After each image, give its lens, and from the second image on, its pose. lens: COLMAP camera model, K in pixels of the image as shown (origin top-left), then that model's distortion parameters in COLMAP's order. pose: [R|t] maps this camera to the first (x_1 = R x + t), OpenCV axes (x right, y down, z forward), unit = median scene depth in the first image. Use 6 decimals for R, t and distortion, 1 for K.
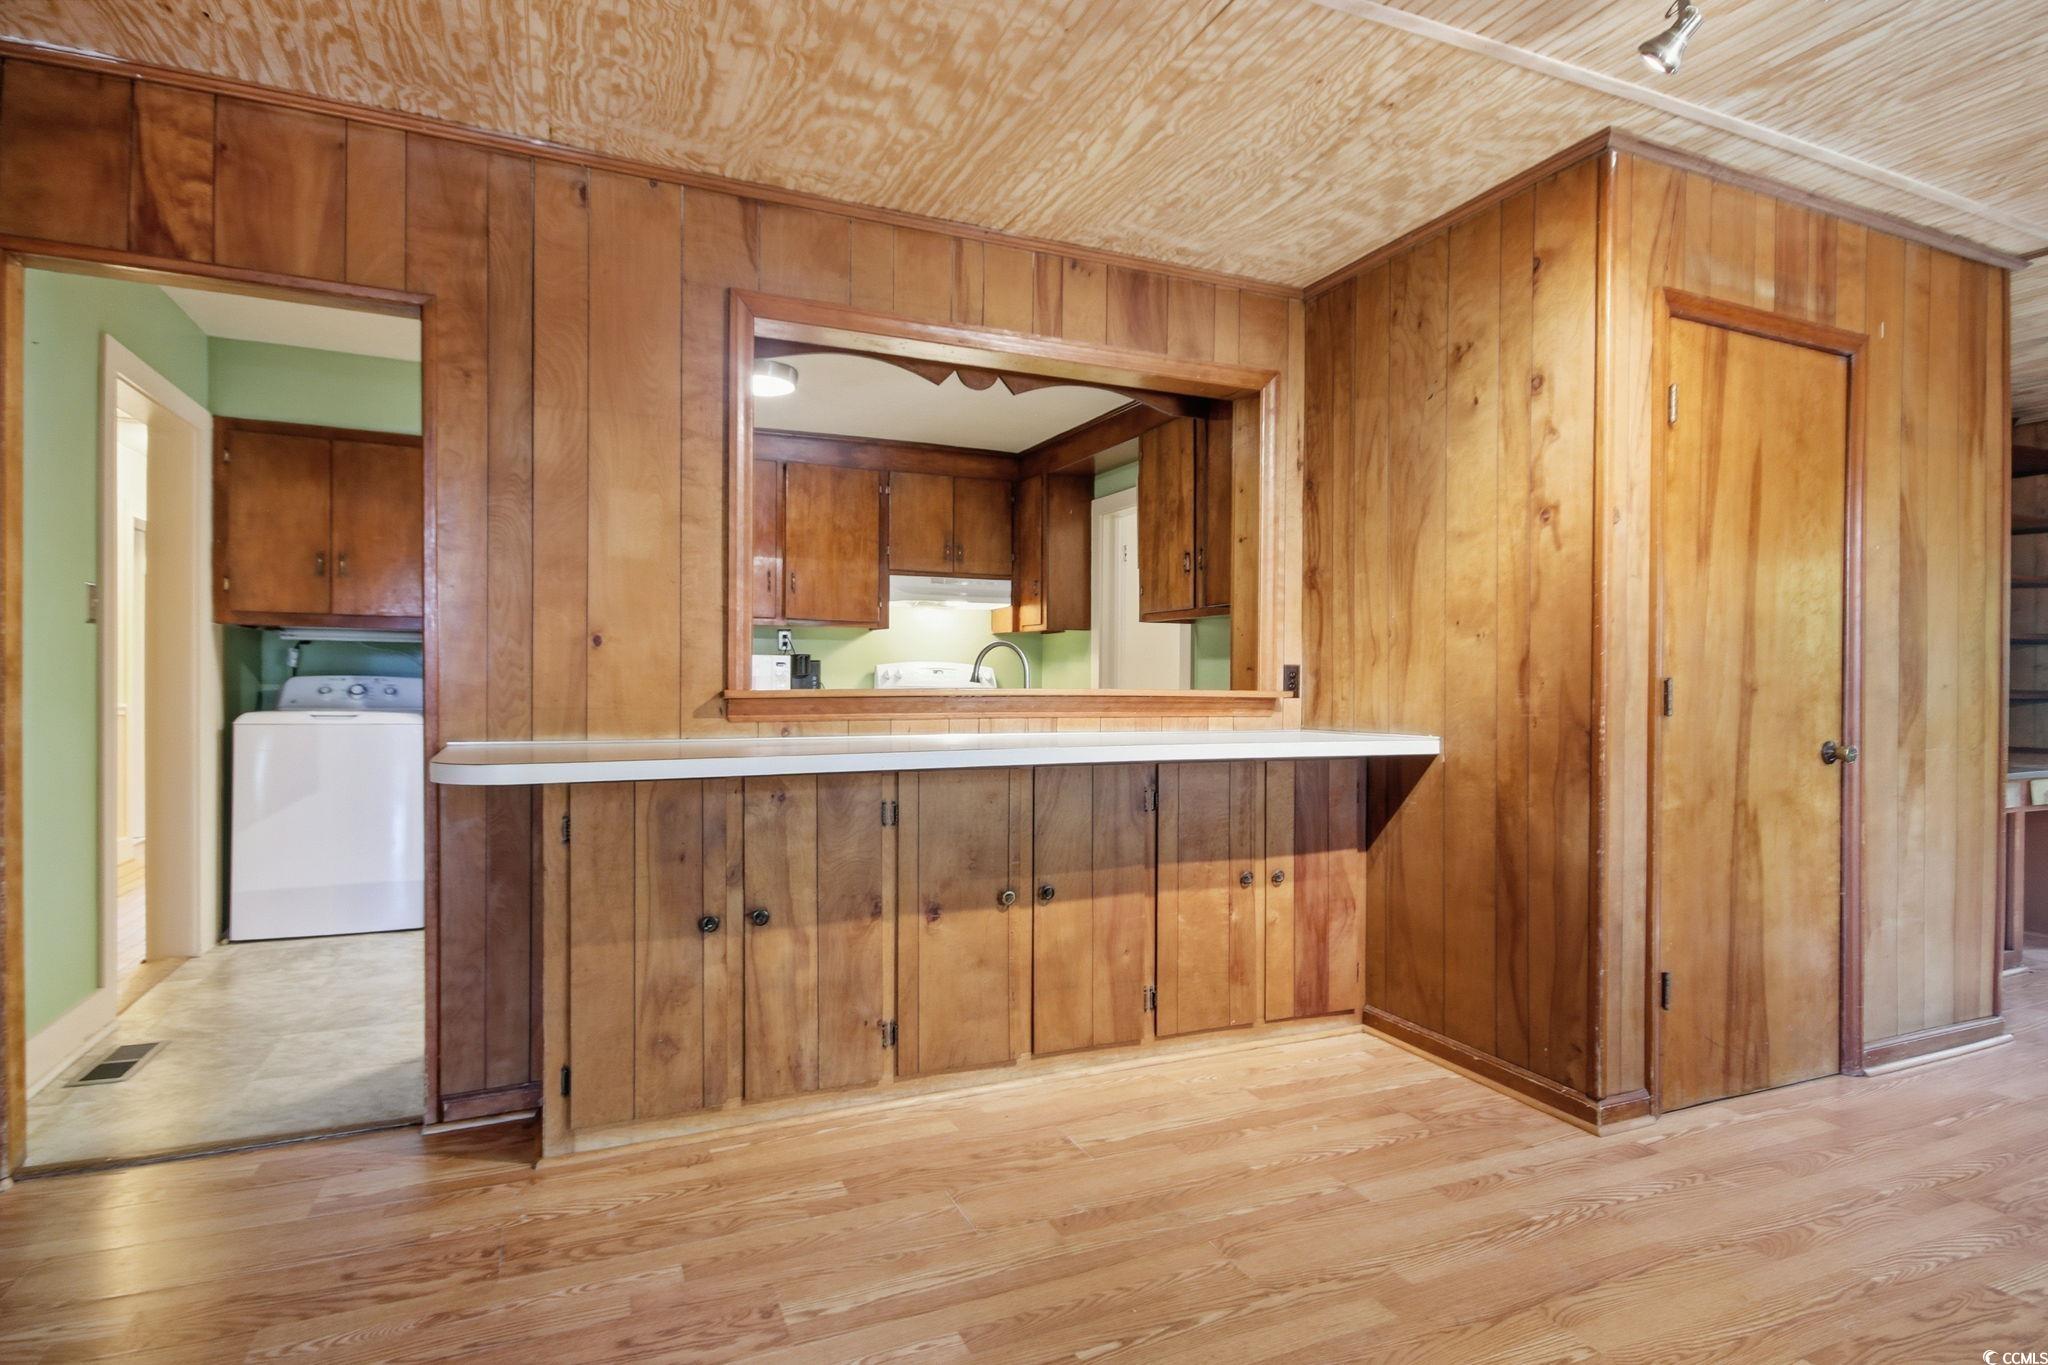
lens RADIAL K [[1031.2, 0, 1024.0], [0, 1031.2, 682.5], [0, 0, 1]] dist [0.002361, 0.000754]
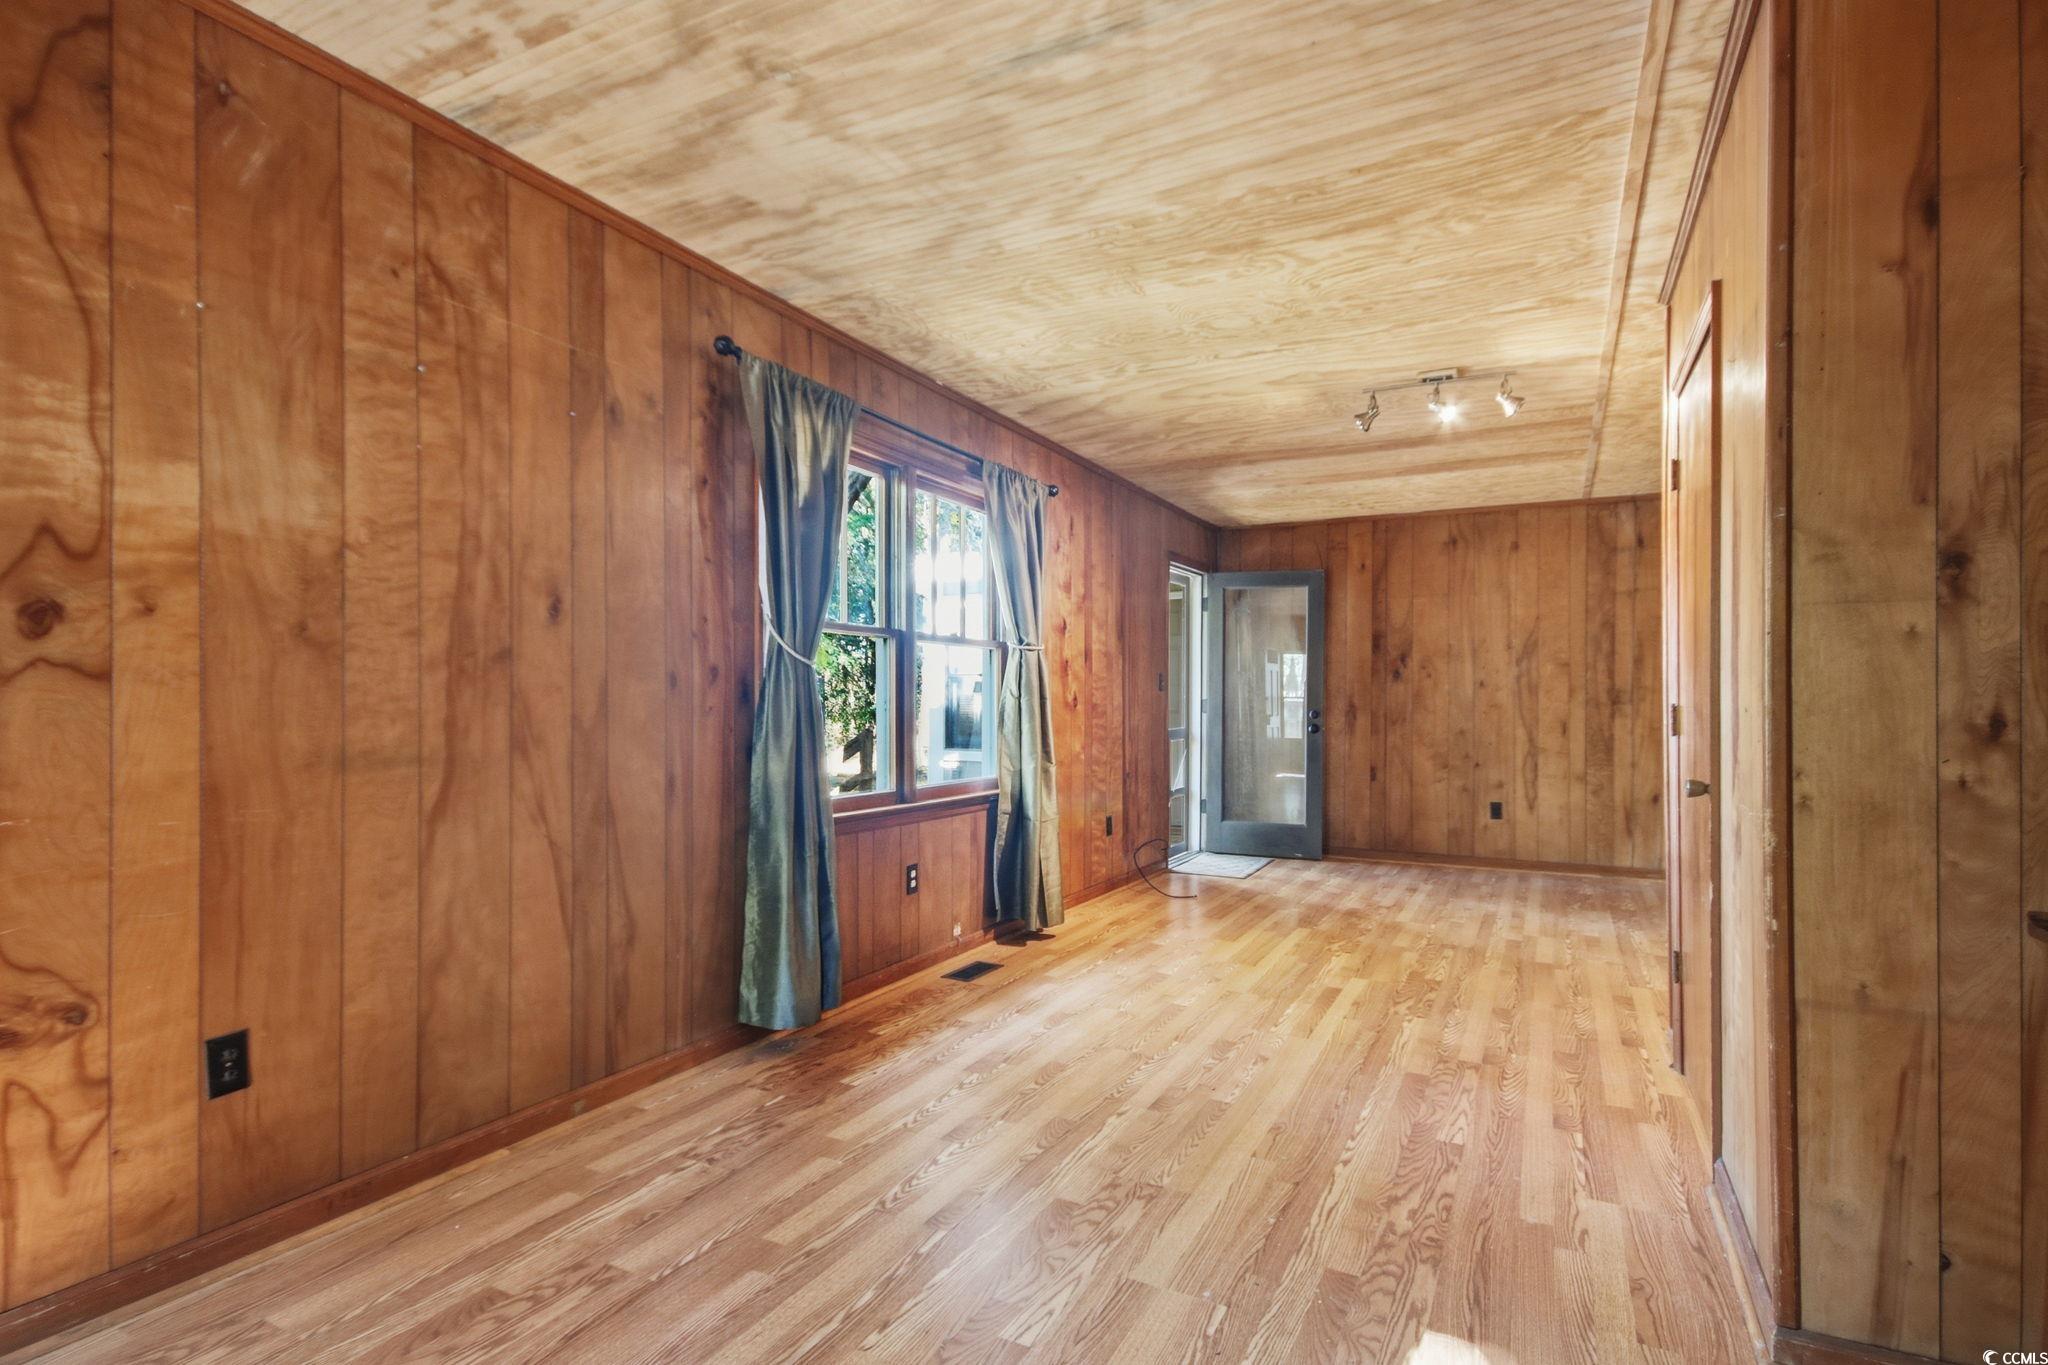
lens RADIAL K [[1031.2, 0, 1024.0], [0, 1031.2, 682.5], [0, 0, 1]] dist [0.002361, 0.000754]
pose [[-0.774888, -0.026458, -0.631544, 2.240011], [-0.009261, 0.999492, -0.030509, 0.016201], [0.632030, -0.017792, -0.774739, 1.655144]]
